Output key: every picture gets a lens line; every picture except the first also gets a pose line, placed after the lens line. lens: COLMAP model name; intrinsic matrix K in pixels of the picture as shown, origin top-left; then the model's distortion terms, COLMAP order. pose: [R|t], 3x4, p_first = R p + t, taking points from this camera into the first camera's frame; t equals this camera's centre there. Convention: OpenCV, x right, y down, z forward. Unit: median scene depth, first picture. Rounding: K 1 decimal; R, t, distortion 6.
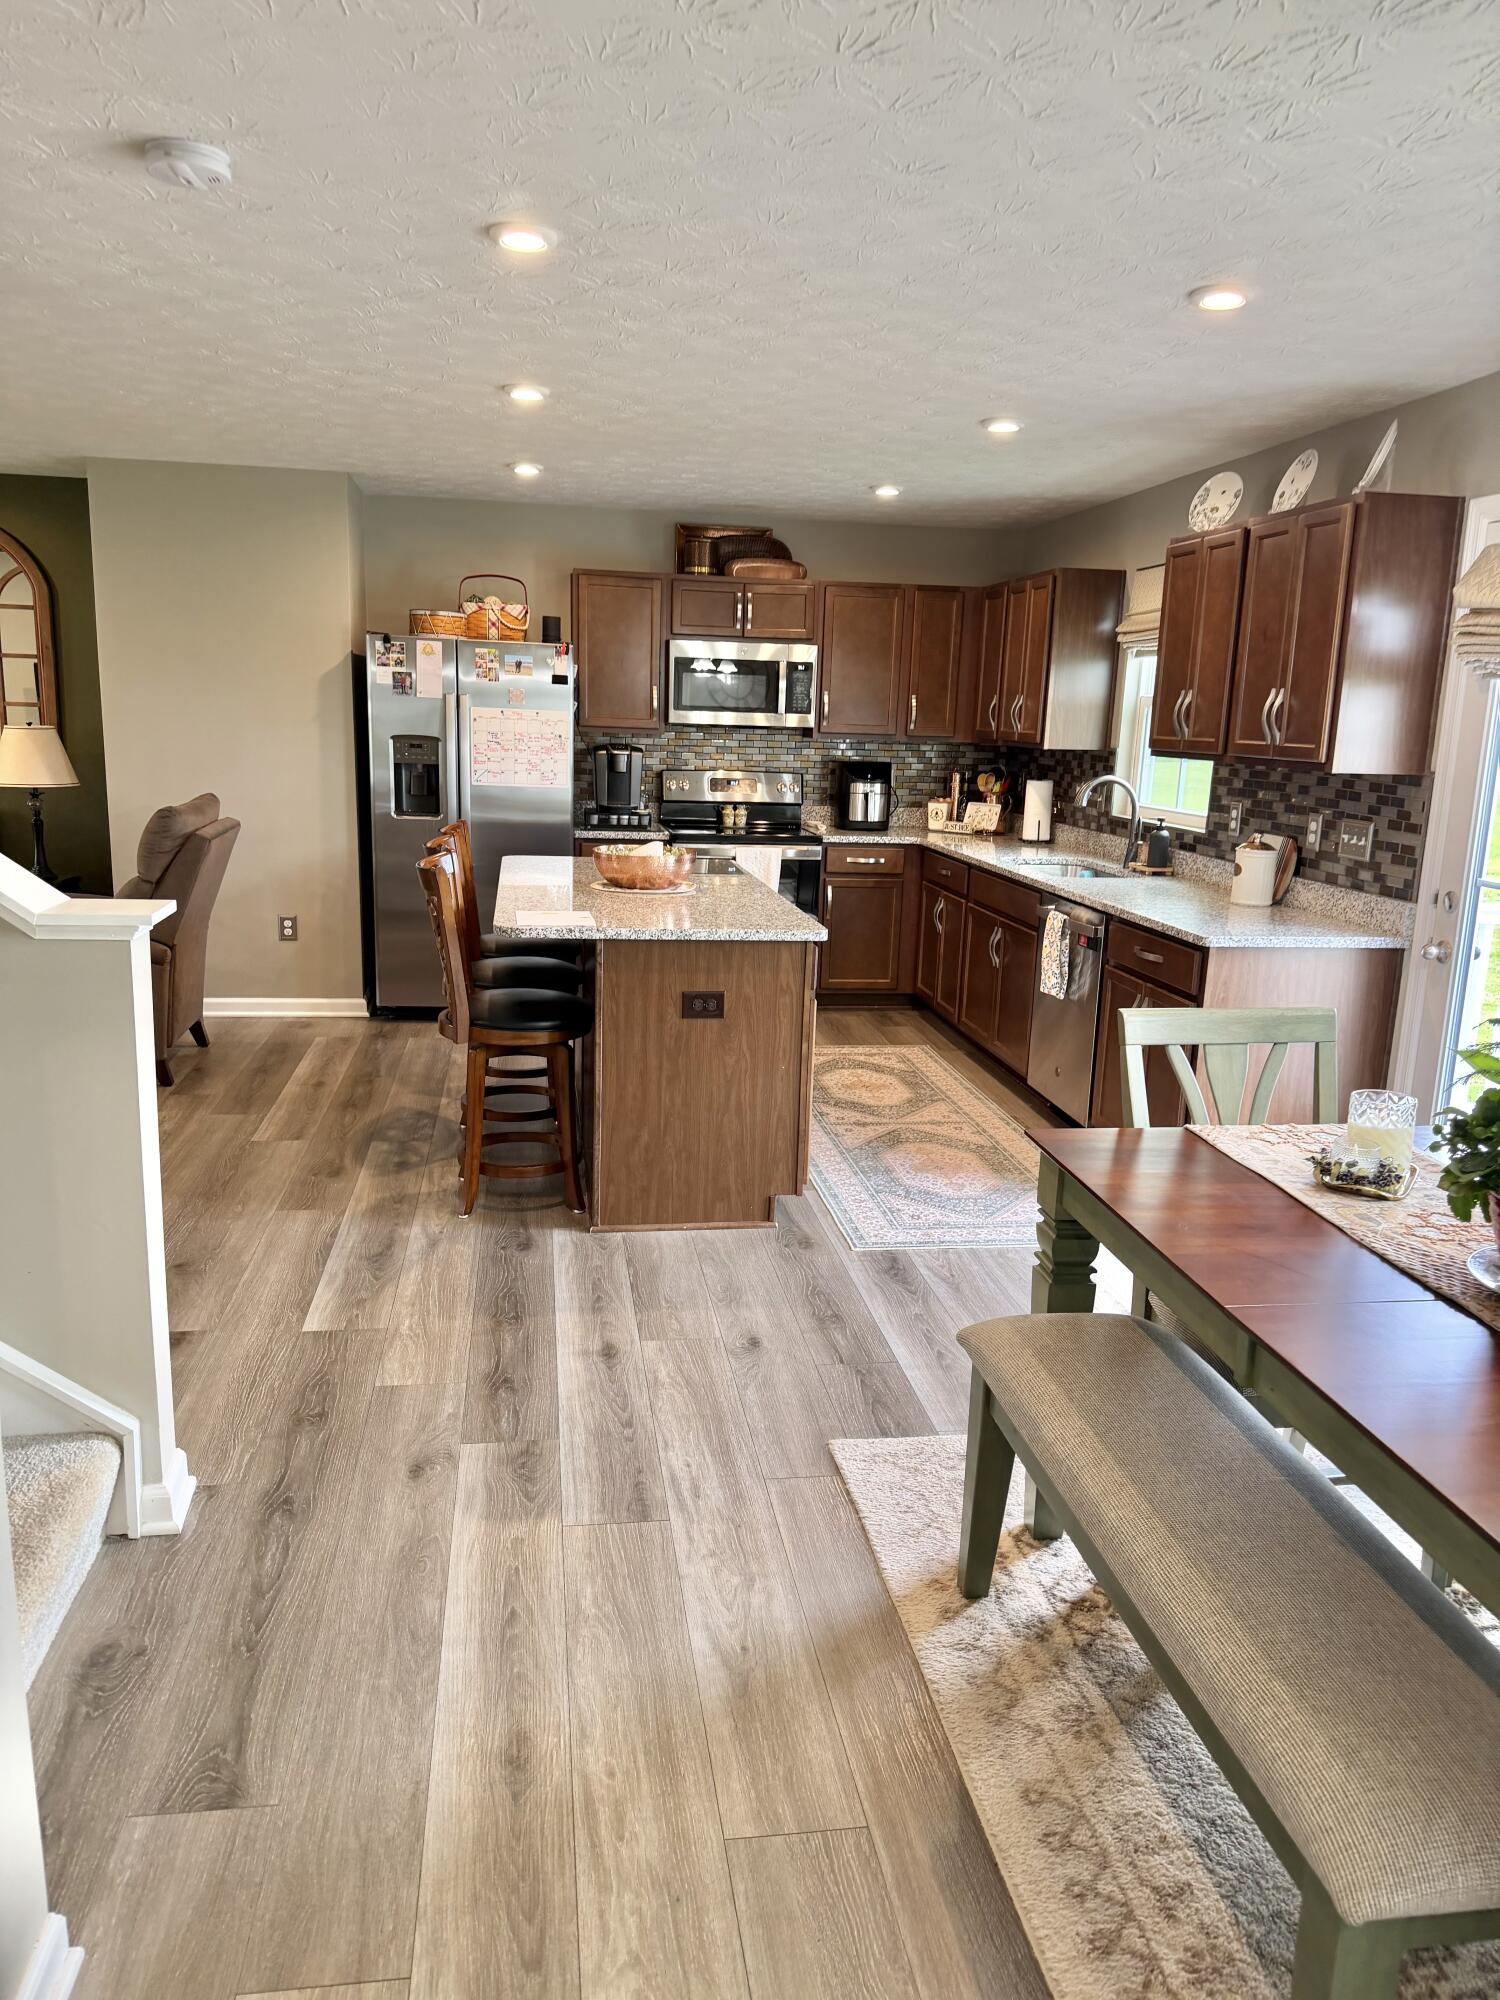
lens RADIAL K [[1404.6, 0, 750.0], [0, 1404.6, 1000.0], [0, 0, 1]] dist [0.131362, -0.229706]
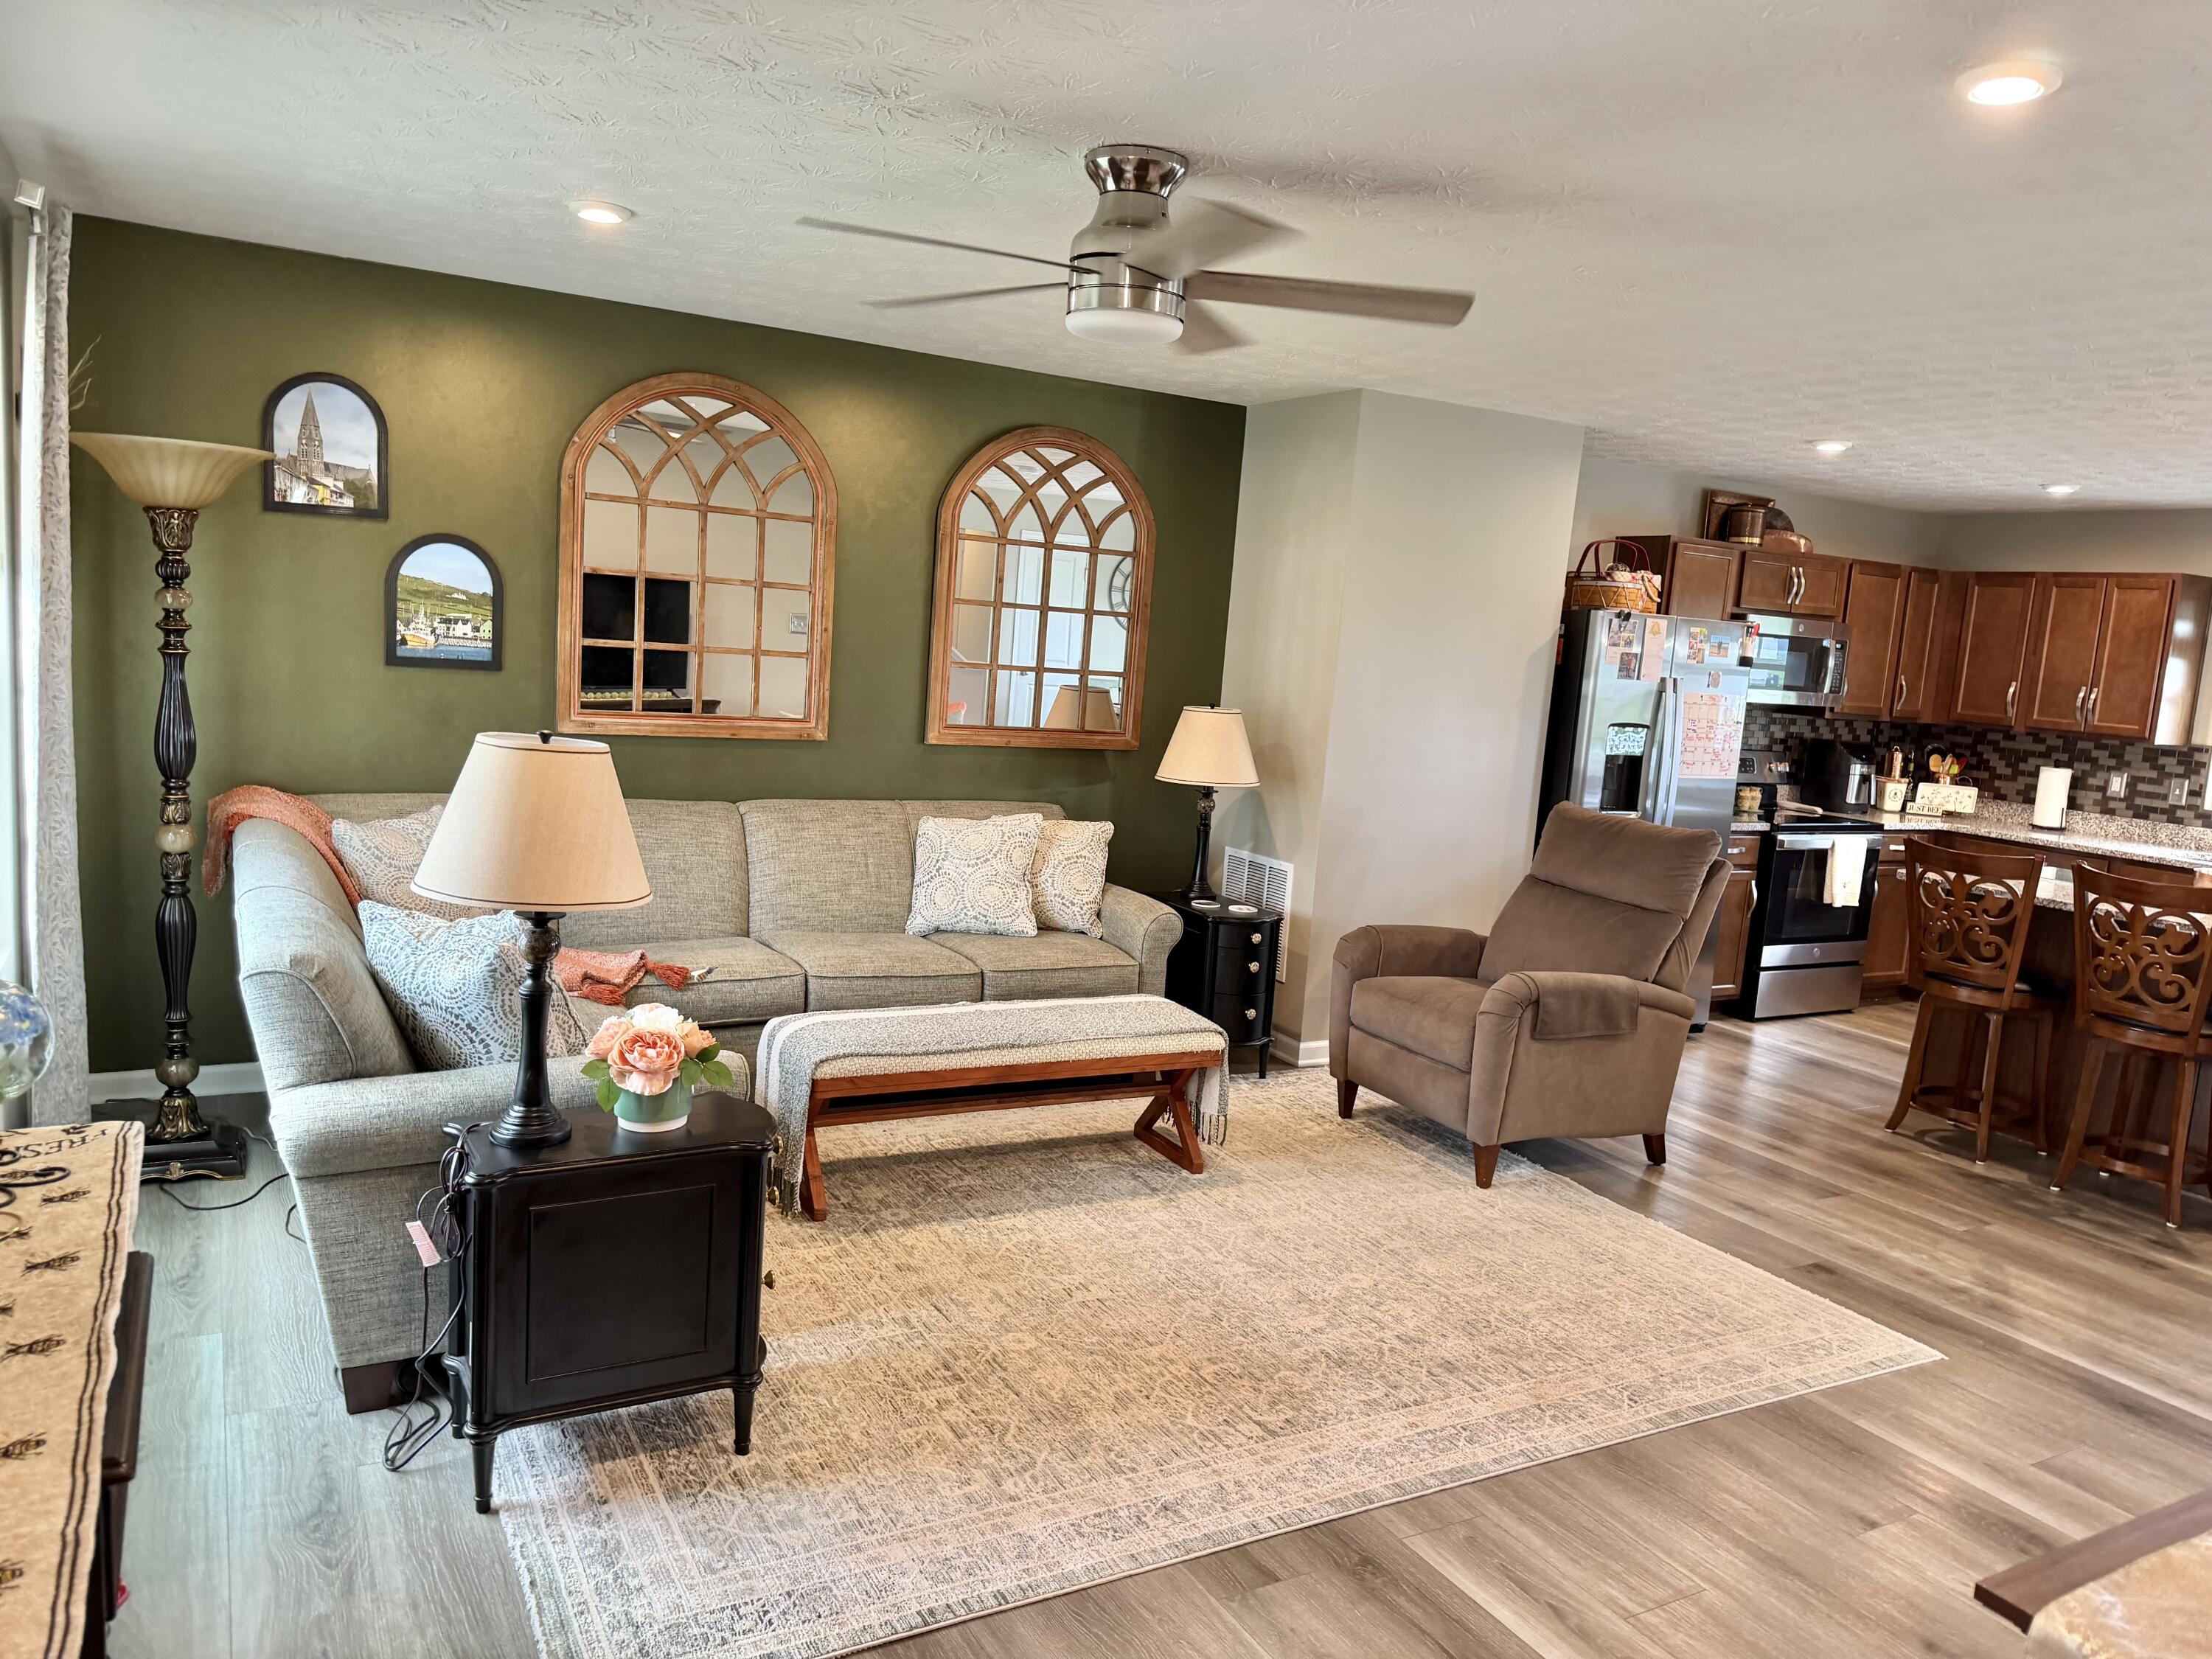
lens RADIAL K [[1578.8, 0, 1106.0], [0, 1578.8, 829.5], [0, 0, 1]] dist [0.053430, -0.058129]
pose [[0.931027, -0.013164, 0.364712, -1.218918], [0.033438, 0.998223, -0.049331, -0.115553], [-0.363414, 0.058124, 0.929813, 0.295724]]
